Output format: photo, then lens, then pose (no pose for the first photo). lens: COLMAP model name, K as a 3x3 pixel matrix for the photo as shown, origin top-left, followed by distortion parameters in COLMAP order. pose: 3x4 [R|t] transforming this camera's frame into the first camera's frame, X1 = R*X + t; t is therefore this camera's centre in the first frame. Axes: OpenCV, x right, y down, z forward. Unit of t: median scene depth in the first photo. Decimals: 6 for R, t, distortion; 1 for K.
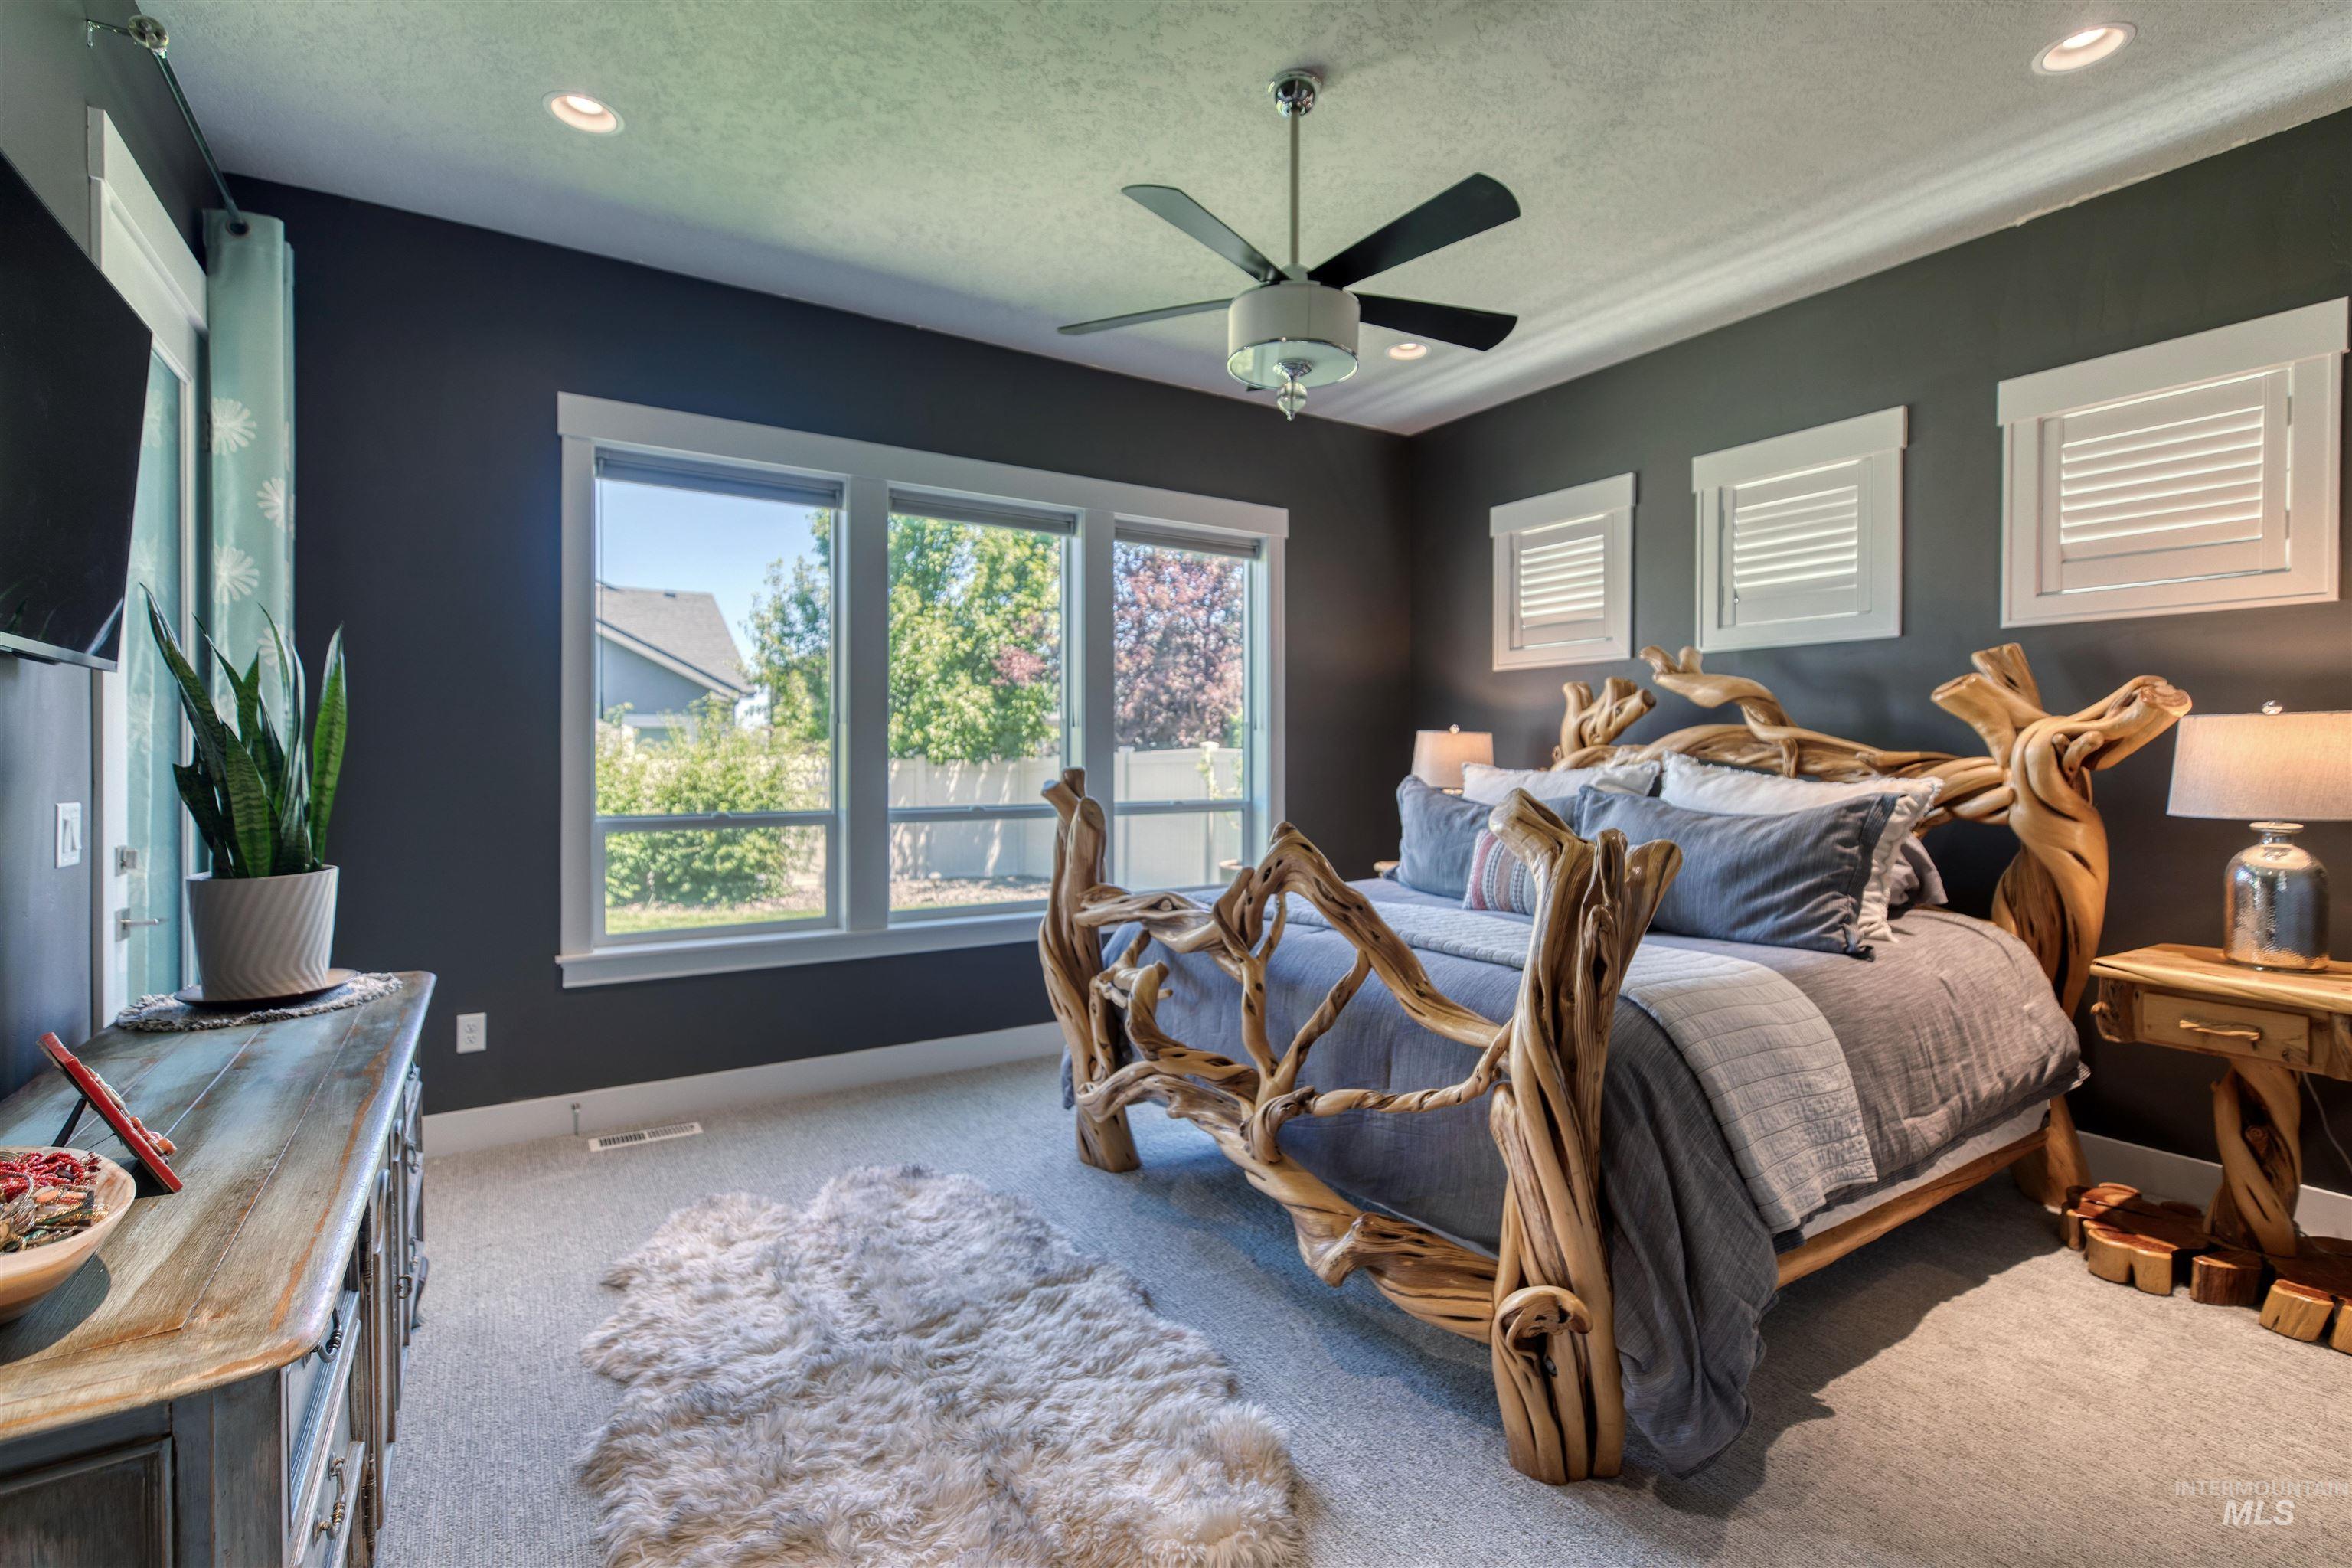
lens RADIAL K [[1050.9, 0, 1178.4], [0, 1050.9, 782.0], [0, 0, 1]] dist [0.004777, -0.000132]
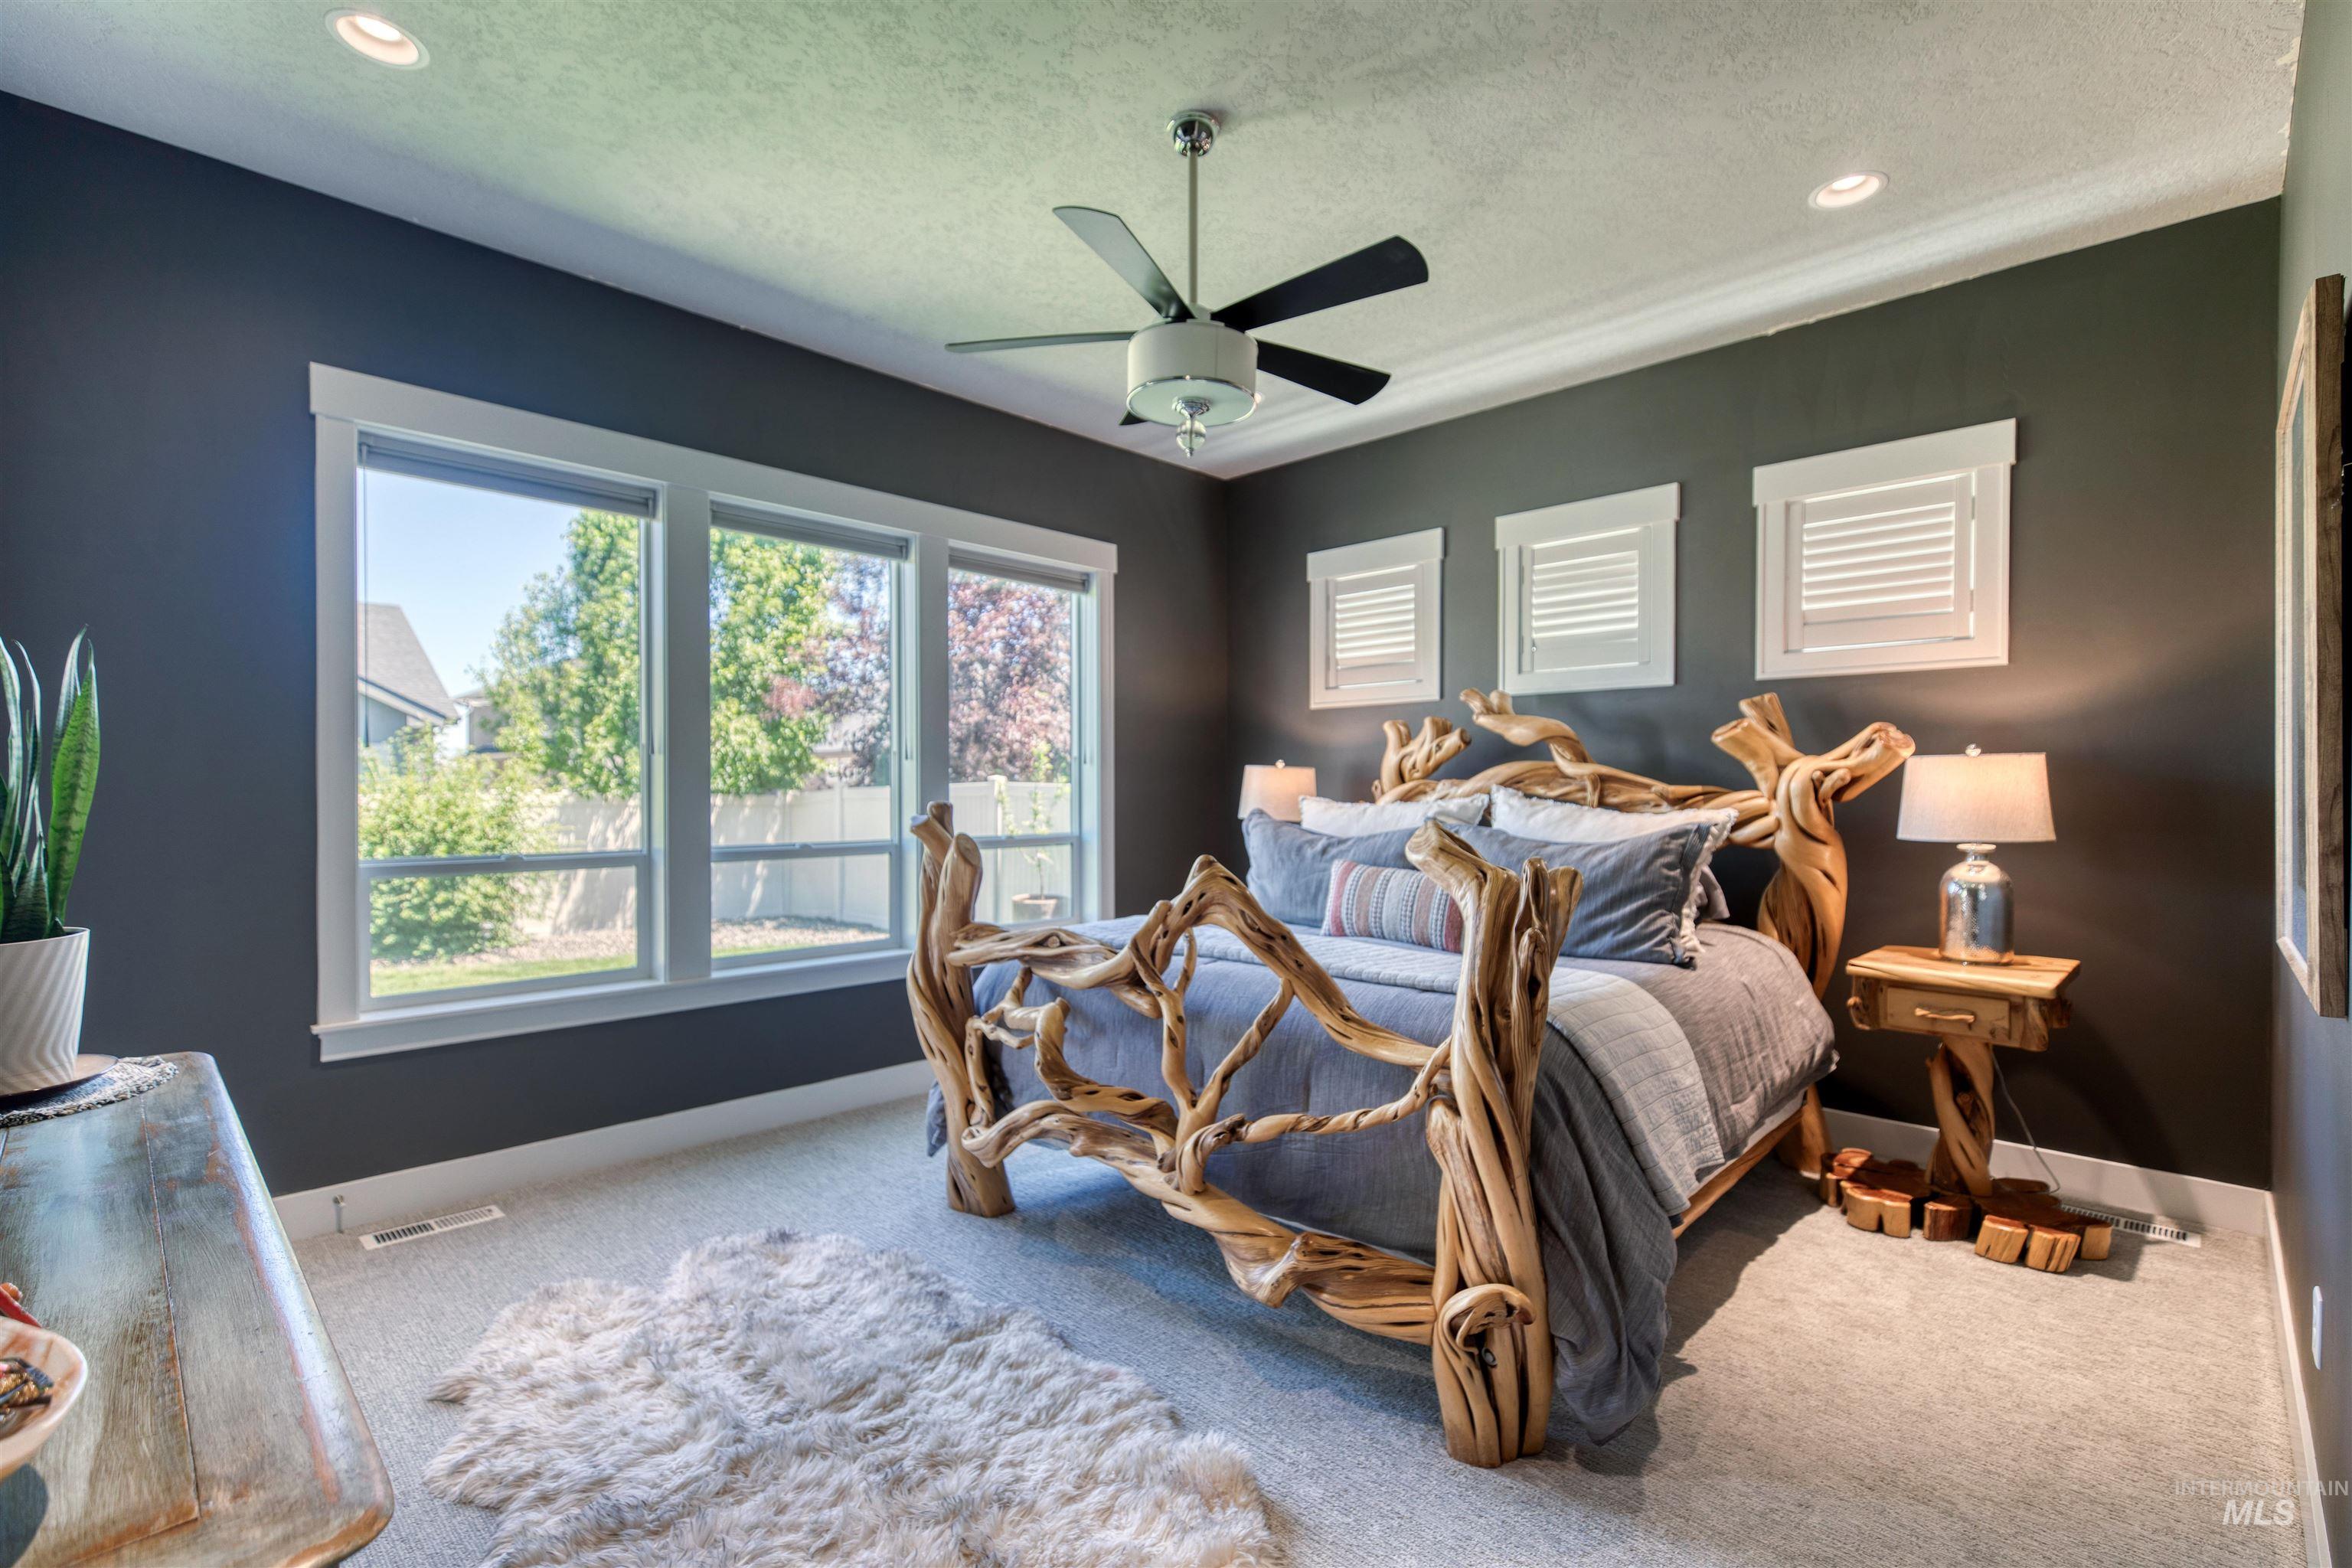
lens RADIAL K [[1042.9, 0, 1176.7], [0, 1042.9, 820.1], [0, 0, 1]] dist [0.004574, 0.000364]
pose [[0.974490, -0.007173, 0.224317, -0.136417], [0.006199, 0.999968, 0.005045, -0.001186], [-0.224346, -0.003526, 0.974503, 0.025009]]
